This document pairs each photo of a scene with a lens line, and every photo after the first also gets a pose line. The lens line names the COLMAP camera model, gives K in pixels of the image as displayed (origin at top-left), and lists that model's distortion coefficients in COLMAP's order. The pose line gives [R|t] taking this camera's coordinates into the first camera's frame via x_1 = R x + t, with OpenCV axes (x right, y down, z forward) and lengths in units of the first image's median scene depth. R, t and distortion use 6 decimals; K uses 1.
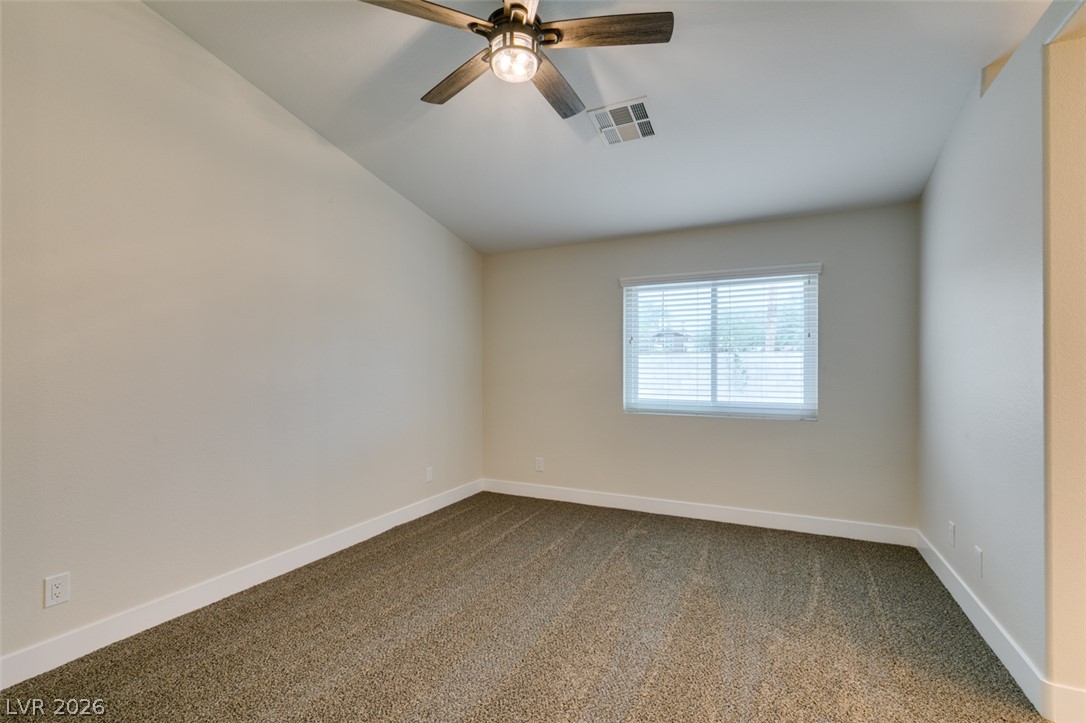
lens RADIAL K [[469.6, 0, 548.4], [0, 469.6, 364.3], [0, 0, 1]] dist [0.001392, 0.000036]
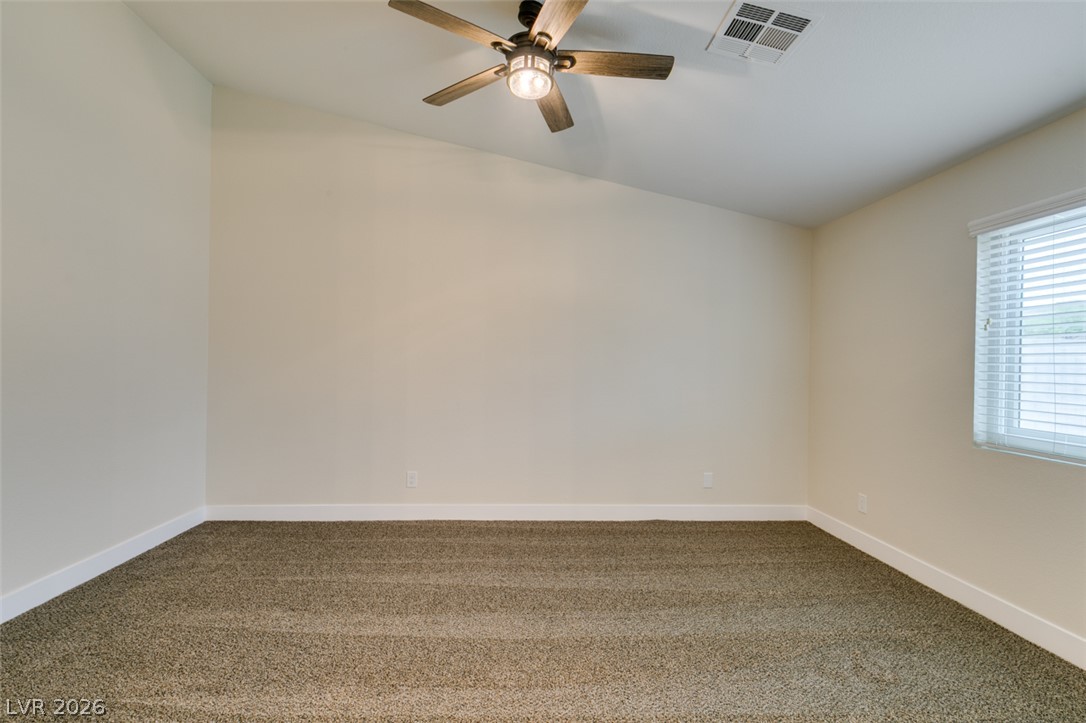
lens RADIAL K [[494.1, 0, 543.6], [0, 494.1, 367.7], [0, 0, 1]] dist [-0.000564, -0.000133]
pose [[0.487448, 0.015838, -0.873009, 0.441849], [-0.002192, 0.999855, 0.016916, -0.007340], [0.873150, -0.006332, 0.487411, 0.222176]]
